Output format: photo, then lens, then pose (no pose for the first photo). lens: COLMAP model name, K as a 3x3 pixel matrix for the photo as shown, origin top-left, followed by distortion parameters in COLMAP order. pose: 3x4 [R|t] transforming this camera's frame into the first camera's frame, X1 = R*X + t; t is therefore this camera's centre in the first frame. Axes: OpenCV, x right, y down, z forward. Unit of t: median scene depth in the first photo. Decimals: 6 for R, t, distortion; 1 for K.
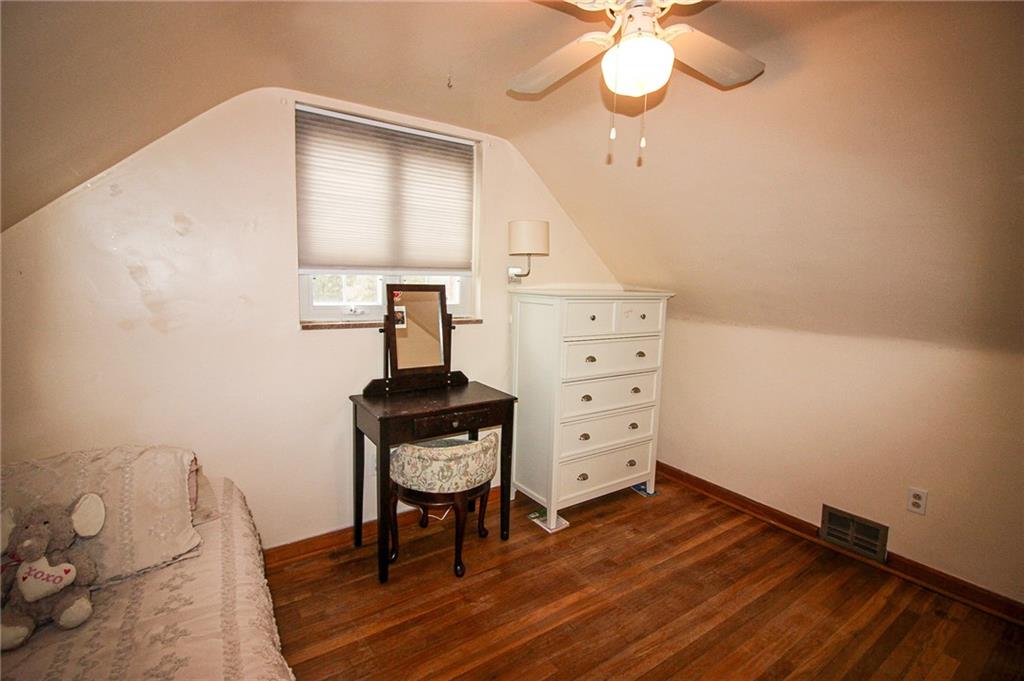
lens RADIAL K [[479.6, 0, 530.1], [0, 479.6, 340.5], [0, 0, 1]] dist [-0.000116, -0.014036]
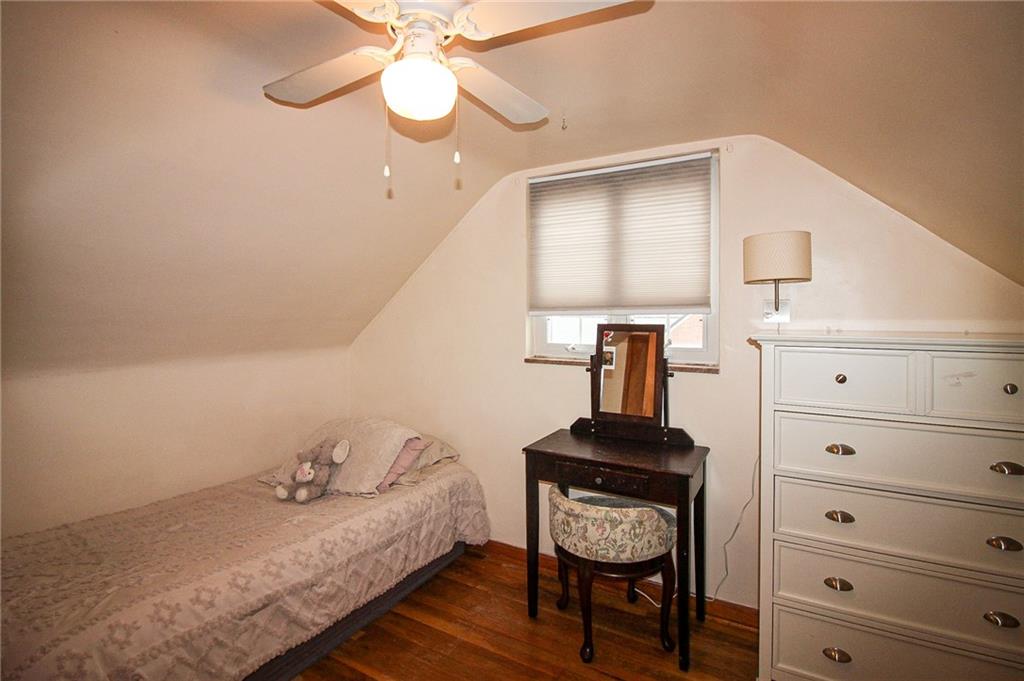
lens RADIAL K [[512.3, 0, 512.7], [0, 512.3, 318.7], [0, 0, 1]] dist [-0.003839, -0.000894]
pose [[0.401726, -0.014313, -0.915648, 0.601250], [-0.104918, 0.992575, -0.061547, -0.043551], [0.909730, 0.120793, 0.397241, 0.409655]]
